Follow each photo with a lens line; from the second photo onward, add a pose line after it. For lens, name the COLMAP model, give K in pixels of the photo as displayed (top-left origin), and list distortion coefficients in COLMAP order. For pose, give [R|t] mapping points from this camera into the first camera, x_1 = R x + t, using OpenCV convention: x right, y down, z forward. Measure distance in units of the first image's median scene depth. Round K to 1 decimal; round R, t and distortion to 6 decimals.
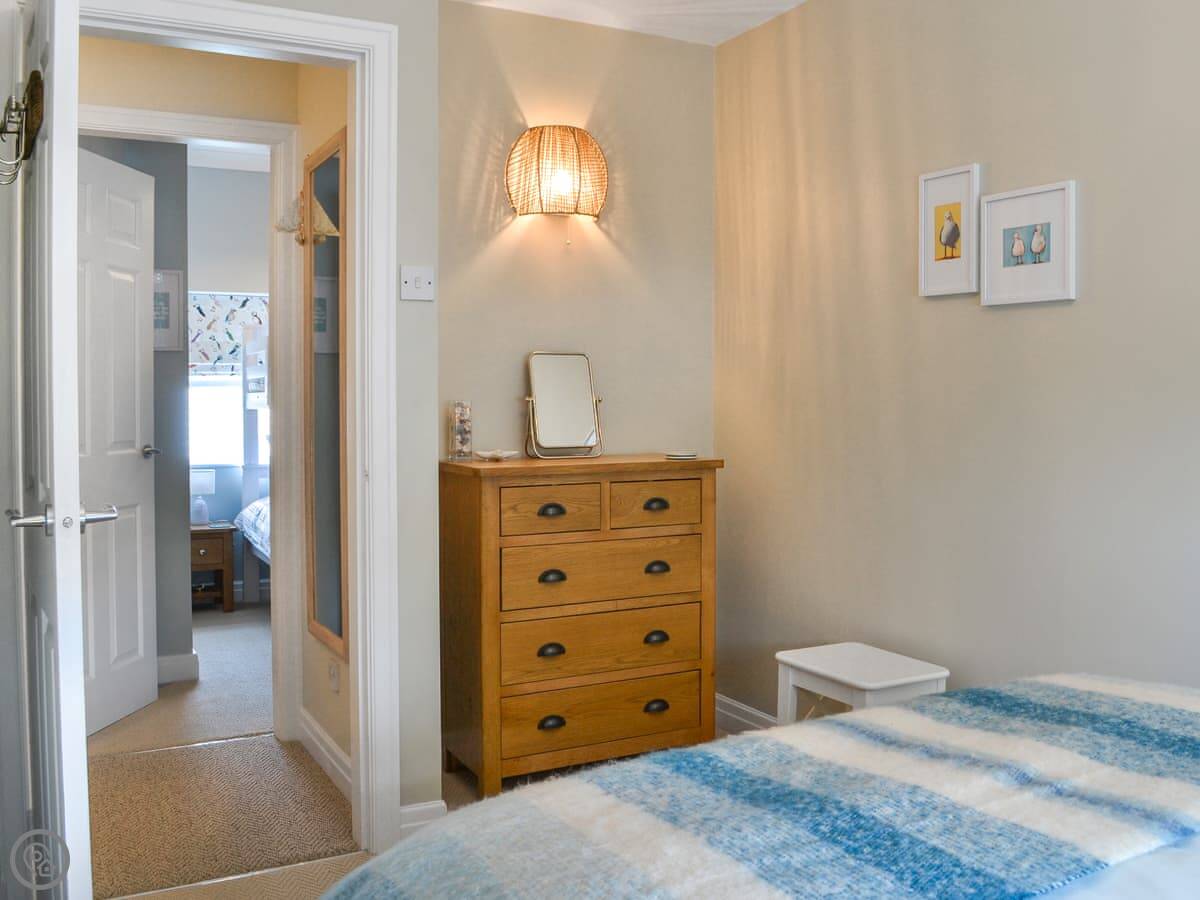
lens RADIAL K [[1110.0, 0, 601.9], [0, 1110.0, 446.6], [0, 0, 1]] dist [-0.079795, 0.000000]
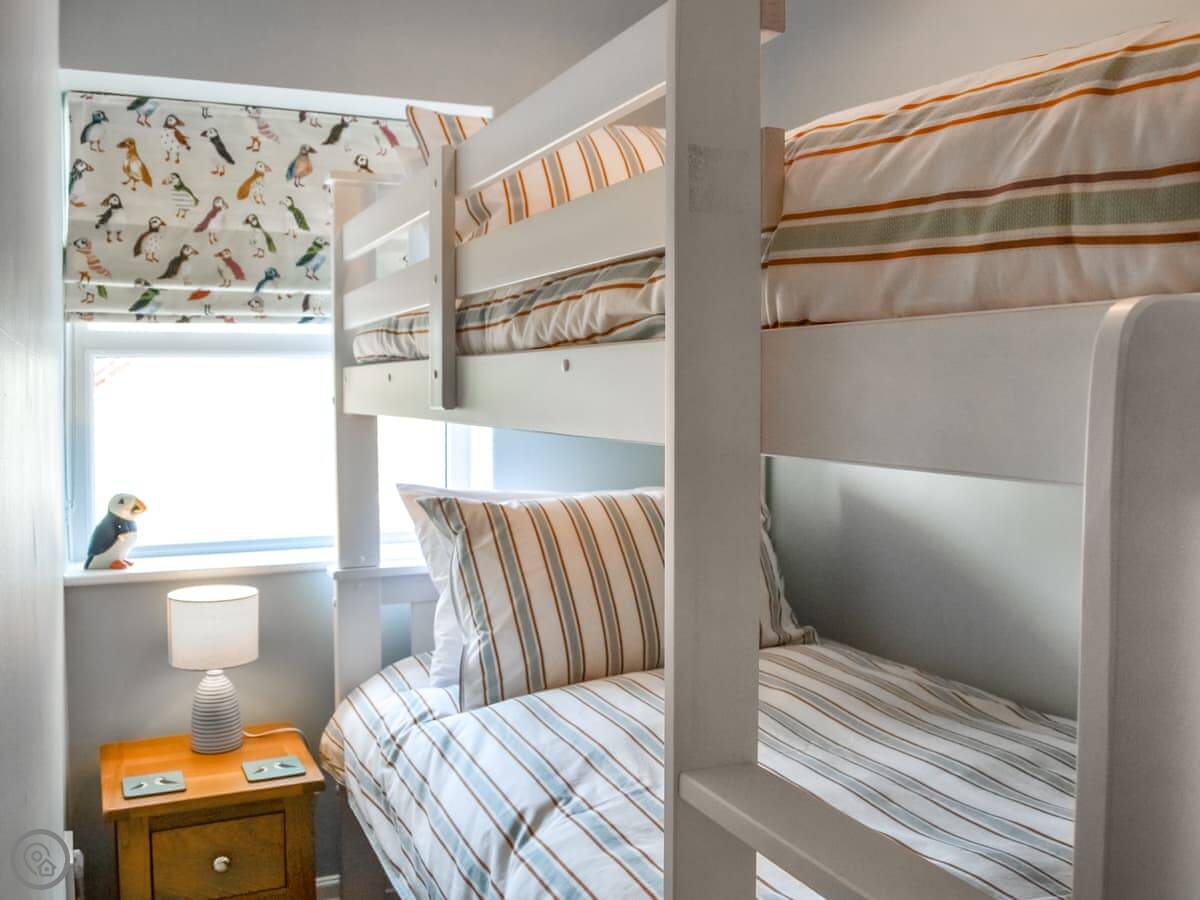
lens RADIAL K [[1110.0, 0, 598.1], [0, 1110.0, 449.5], [0, 0, 1]] dist [-0.079795, 0.000000]
pose [[0.997752, 0.000793, -0.067013, -0.213212], [0.000764, 0.999731, 0.023198, -0.029993], [0.067013, -0.023197, 0.997482, 0.636067]]
